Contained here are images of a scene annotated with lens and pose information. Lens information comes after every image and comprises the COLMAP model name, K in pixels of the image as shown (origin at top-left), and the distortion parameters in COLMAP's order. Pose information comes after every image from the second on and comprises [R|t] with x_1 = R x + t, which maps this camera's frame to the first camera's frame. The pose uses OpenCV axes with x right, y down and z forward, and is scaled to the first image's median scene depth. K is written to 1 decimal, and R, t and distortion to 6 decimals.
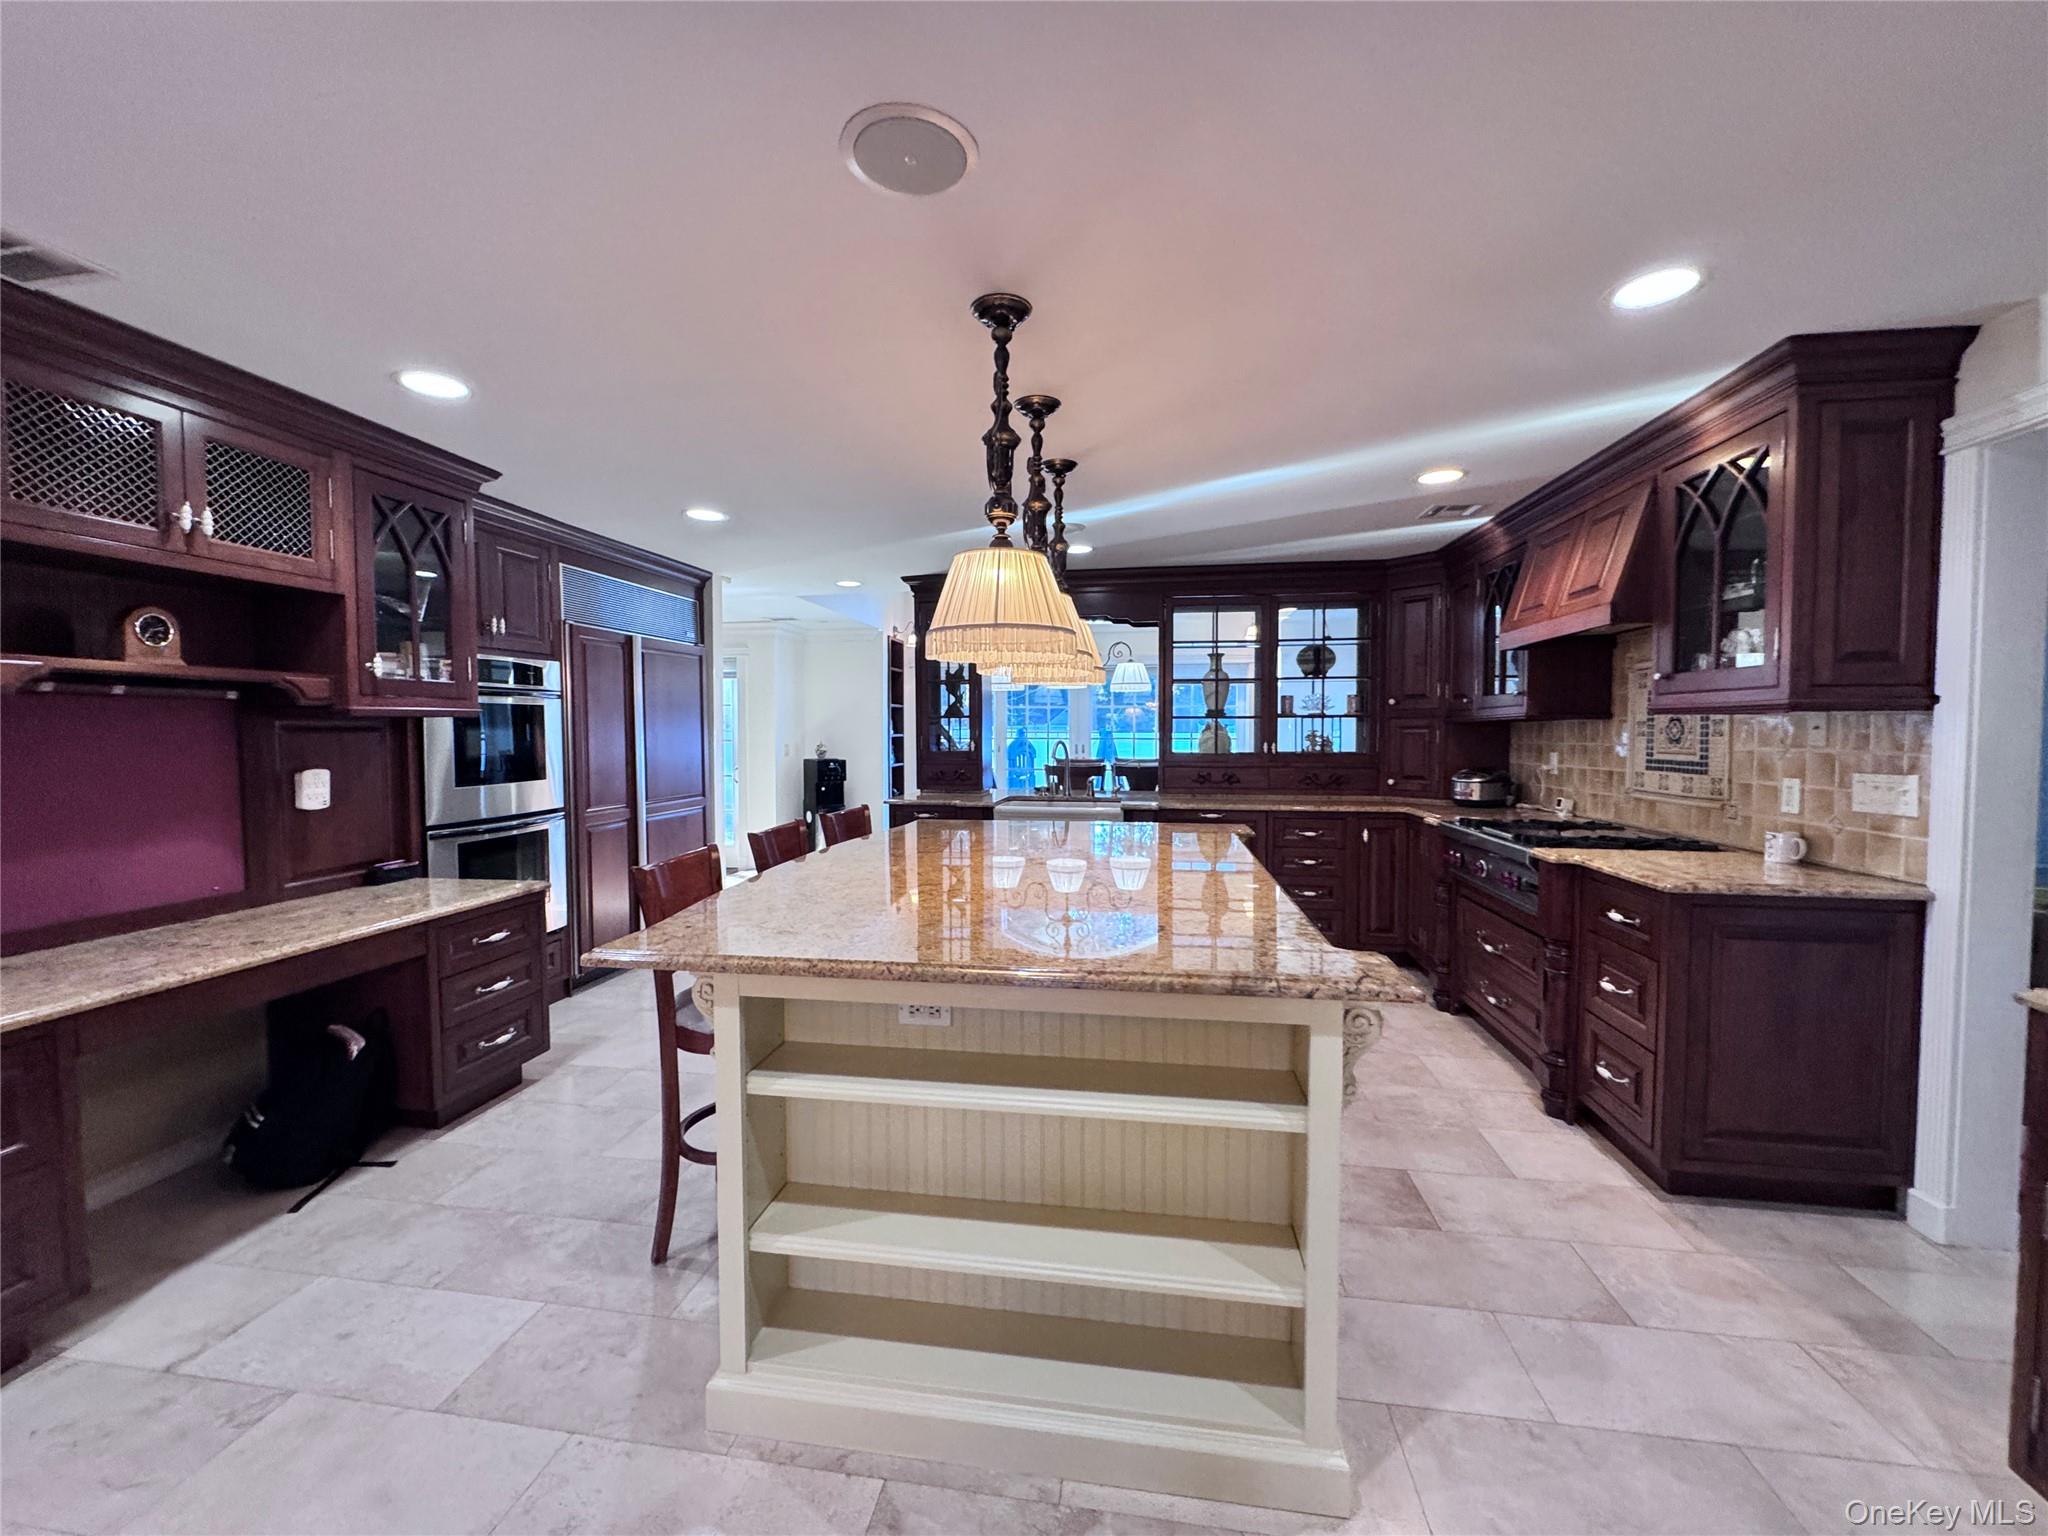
lens RADIAL K [[816.6, 0, 1020.0], [0, 816.6, 764.6], [0, 0, 1]] dist [-0.004035, 0.000494]
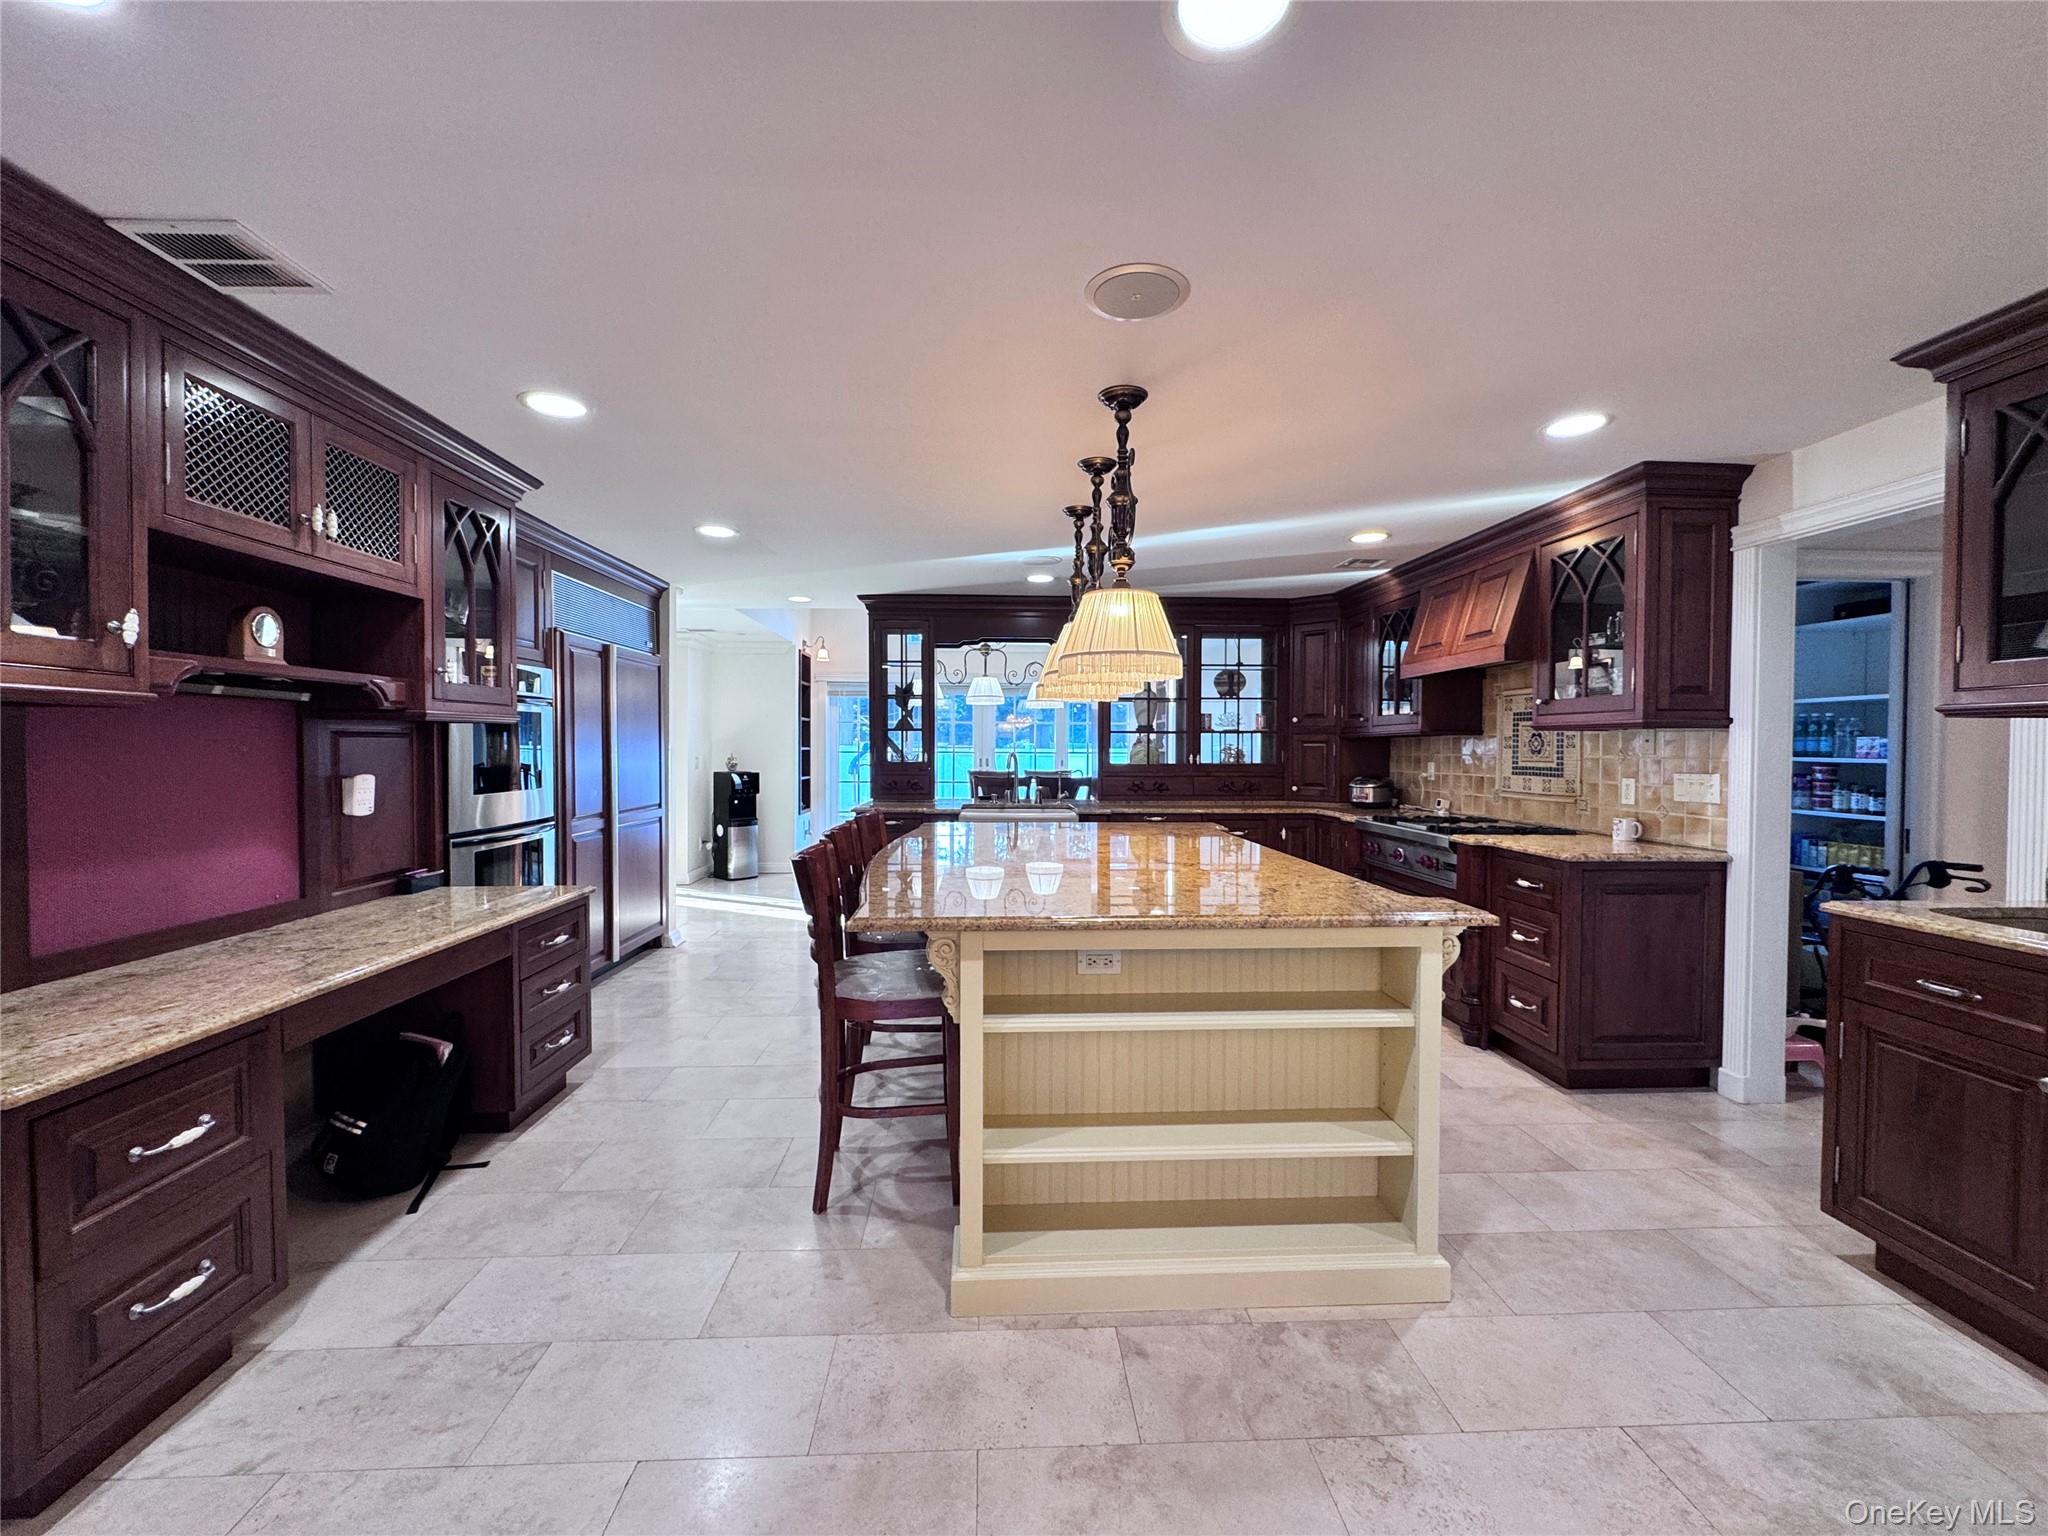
lens RADIAL K [[816.6, 0, 1019.5], [0, 816.6, 766.5], [0, 0, 1]] dist [-0.004035, 0.000494]
pose [[0.979984, 0.000003, 0.199075, -0.316153], [0.003590, 0.999837, -0.017686, 0.017626], [-0.199043, 0.018047, 0.979825, -0.125896]]
